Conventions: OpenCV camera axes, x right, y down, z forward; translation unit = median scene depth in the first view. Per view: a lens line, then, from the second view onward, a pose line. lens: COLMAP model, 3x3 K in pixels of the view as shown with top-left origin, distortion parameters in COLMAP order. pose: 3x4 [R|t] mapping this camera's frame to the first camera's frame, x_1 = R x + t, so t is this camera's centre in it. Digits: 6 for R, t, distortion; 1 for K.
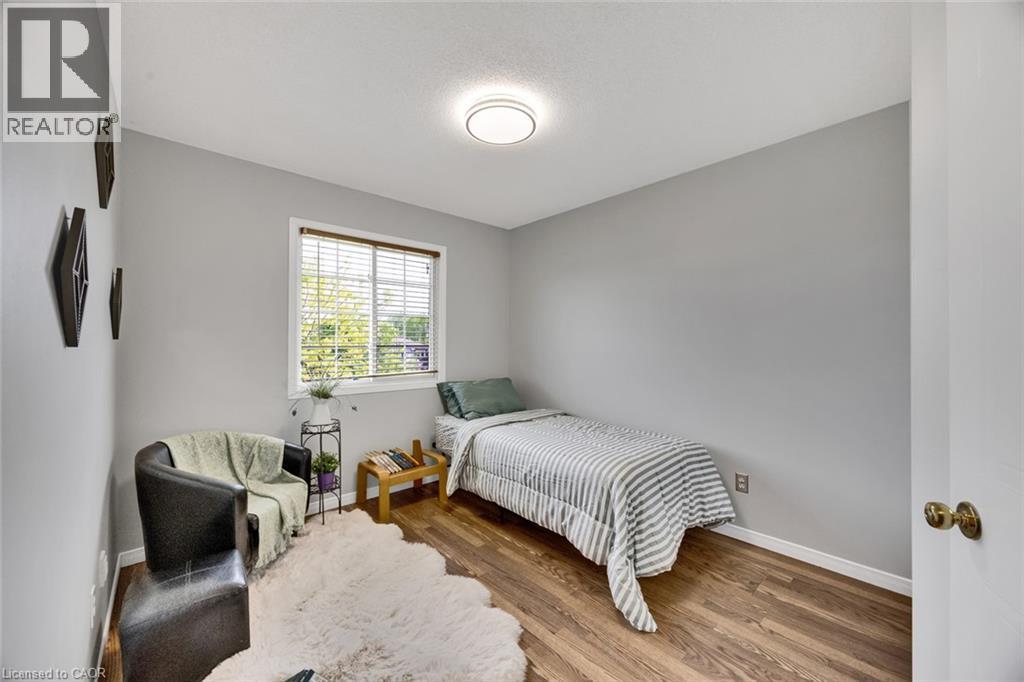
lens RADIAL K [[385.1, 0, 515.9], [0, 385.1, 339.5], [0, 0, 1]] dist [-0.001675, -0.000425]
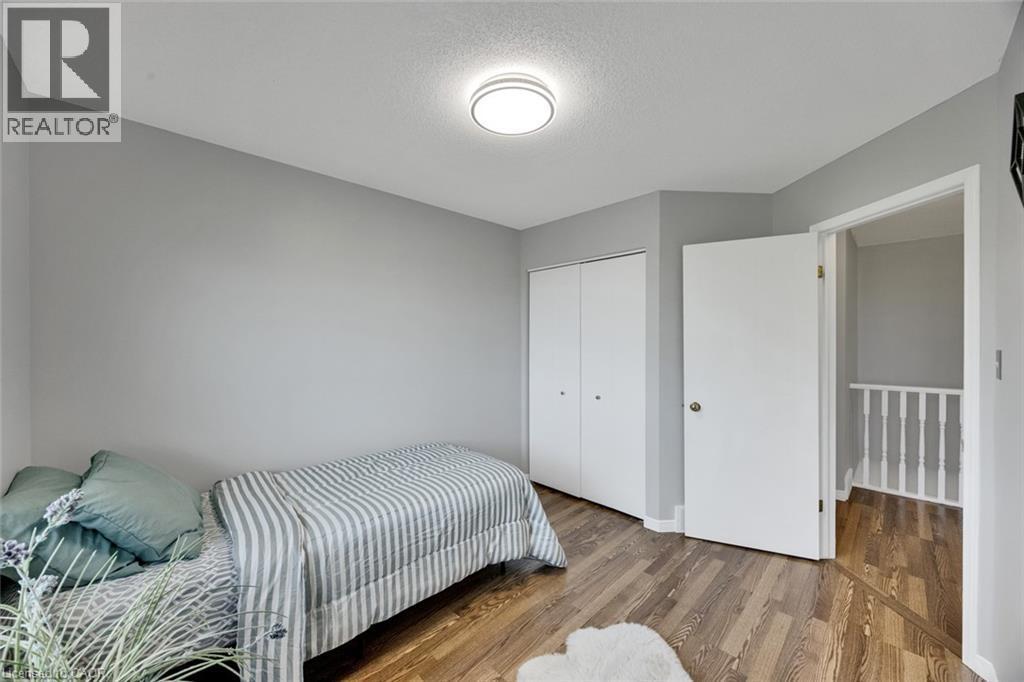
lens RADIAL K [[385.1, 0, 515.8], [0, 385.1, 346.7], [0, 0, 1]] dist [-0.001675, -0.000425]
pose [[-0.025641, -0.008659, 0.999634, -0.810569], [0.003804, 0.999954, 0.008760, -0.042204], [-0.999664, 0.004028, -0.025607, 0.927351]]
